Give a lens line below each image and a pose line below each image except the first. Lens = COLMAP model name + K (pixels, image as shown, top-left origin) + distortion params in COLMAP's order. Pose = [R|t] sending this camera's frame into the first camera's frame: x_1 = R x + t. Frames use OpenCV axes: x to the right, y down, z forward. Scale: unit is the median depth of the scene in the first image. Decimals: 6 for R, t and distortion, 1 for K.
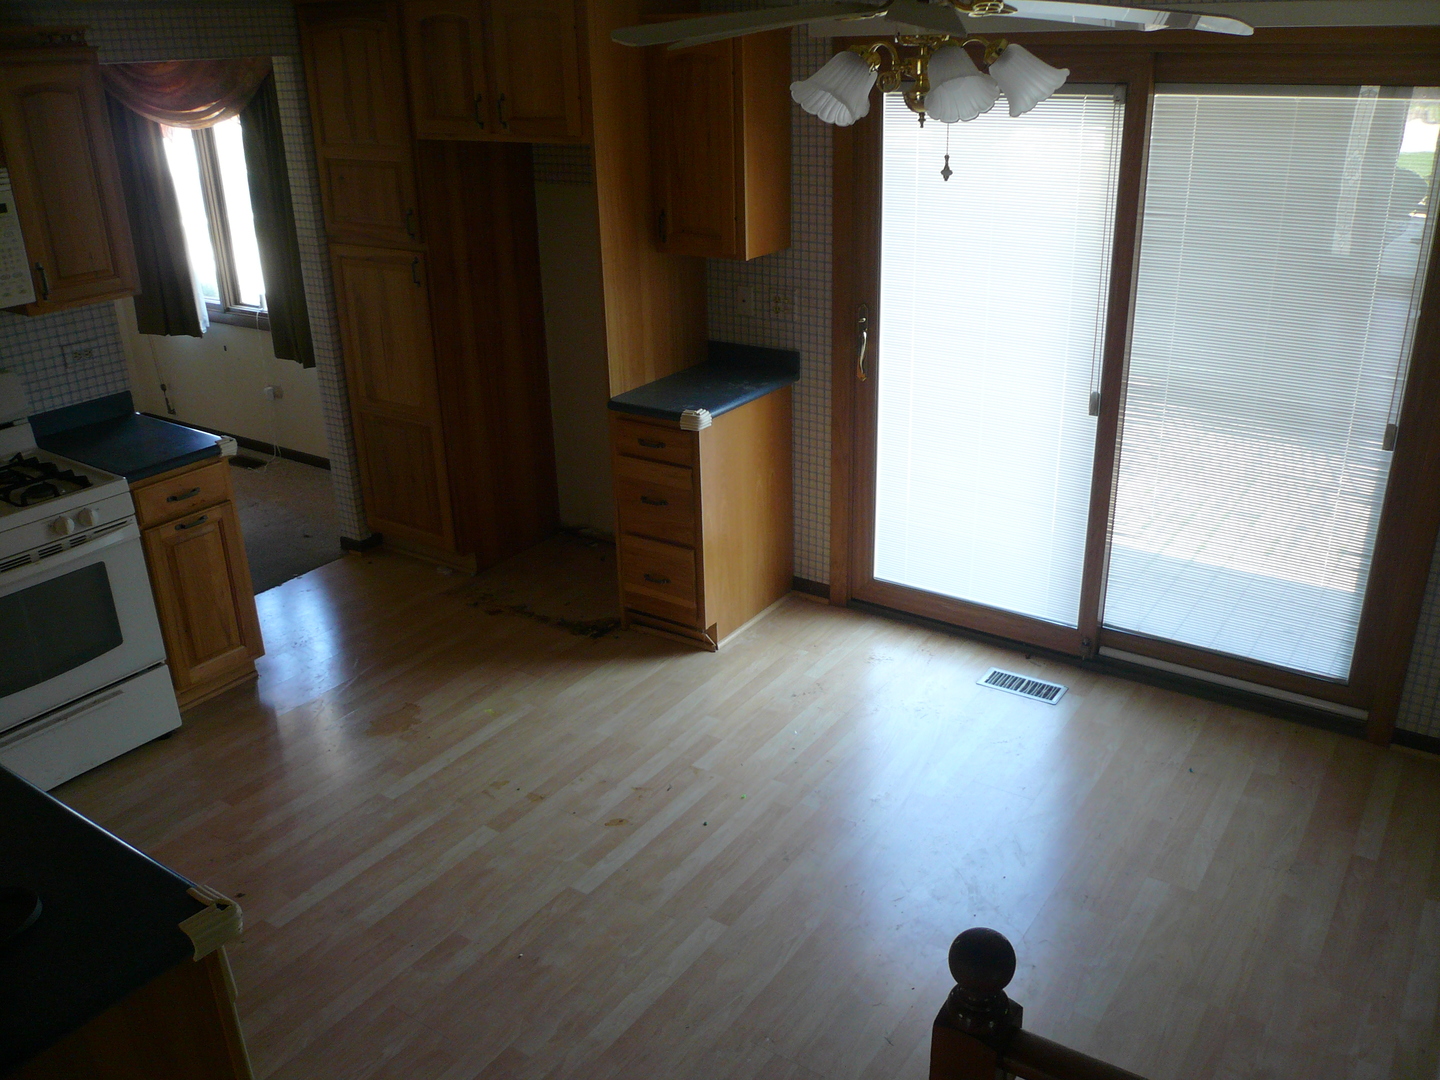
lens RADIAL K [[1163.1, 0, 757.0], [0, 1163.1, 513.0], [0, 0, 1]] dist [-0.139061, 0.150653]
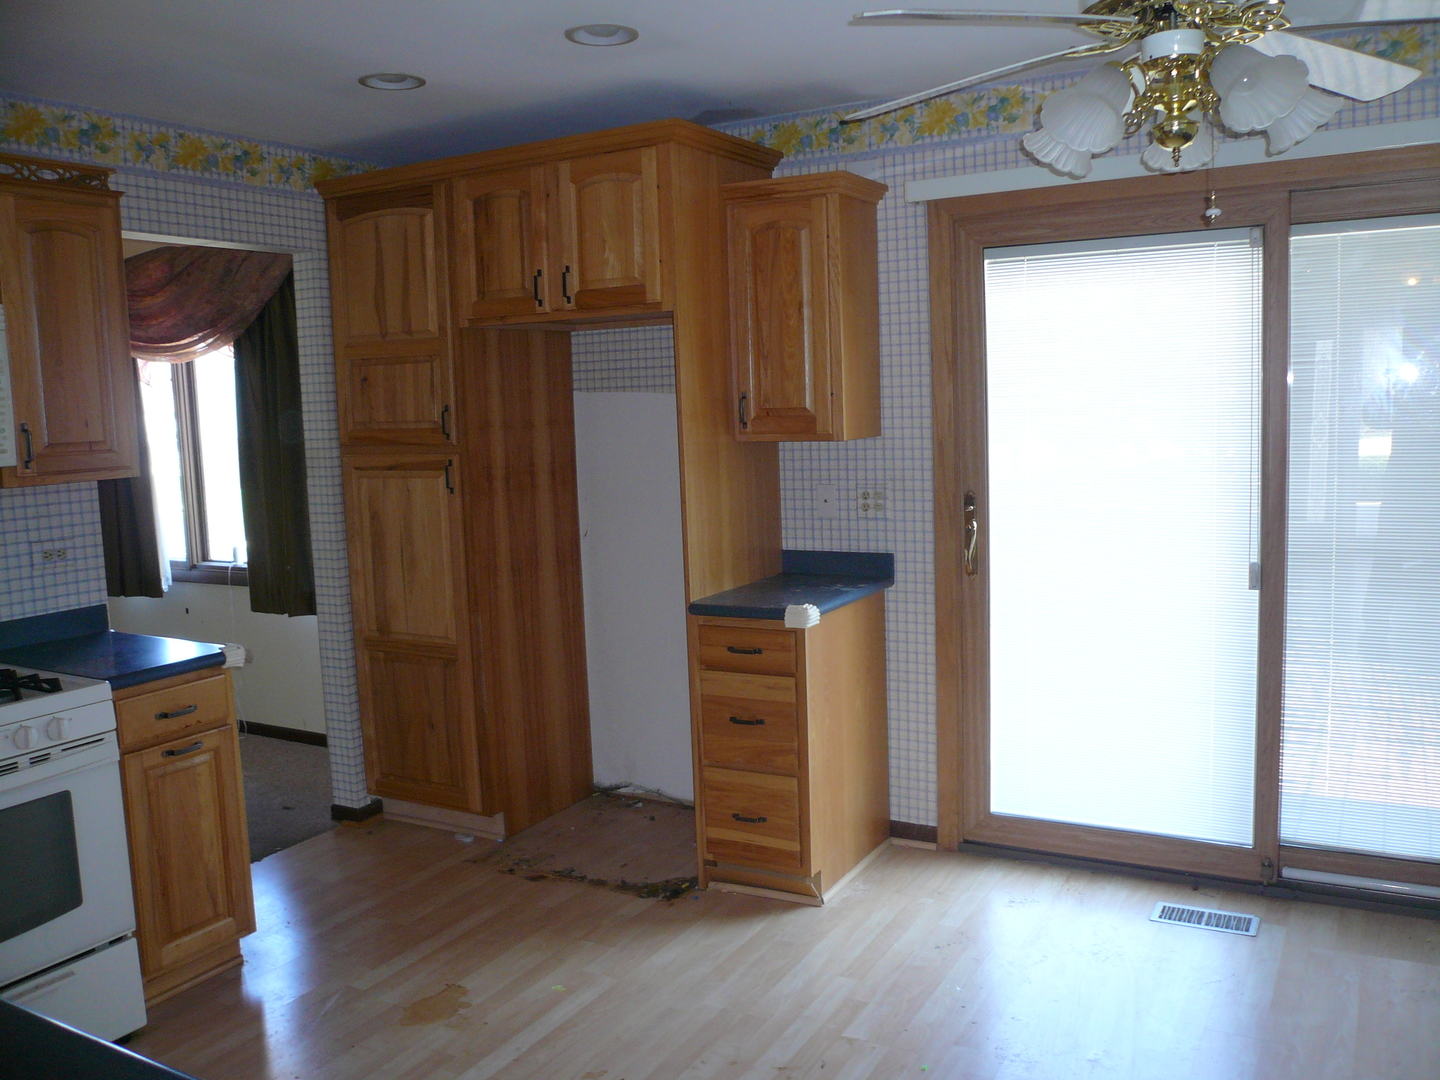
lens RADIAL K [[1171.0, 0, 774.5], [0, 1171.0, 539.0], [0, 0, 1]] dist [-0.117134, 0.102850]
pose [[0.996424, -0.025942, 0.080410, -0.133658], [0.045820, 0.965511, -0.256297, 0.080404], [-0.070988, 0.259065, 0.963248, 0.152822]]
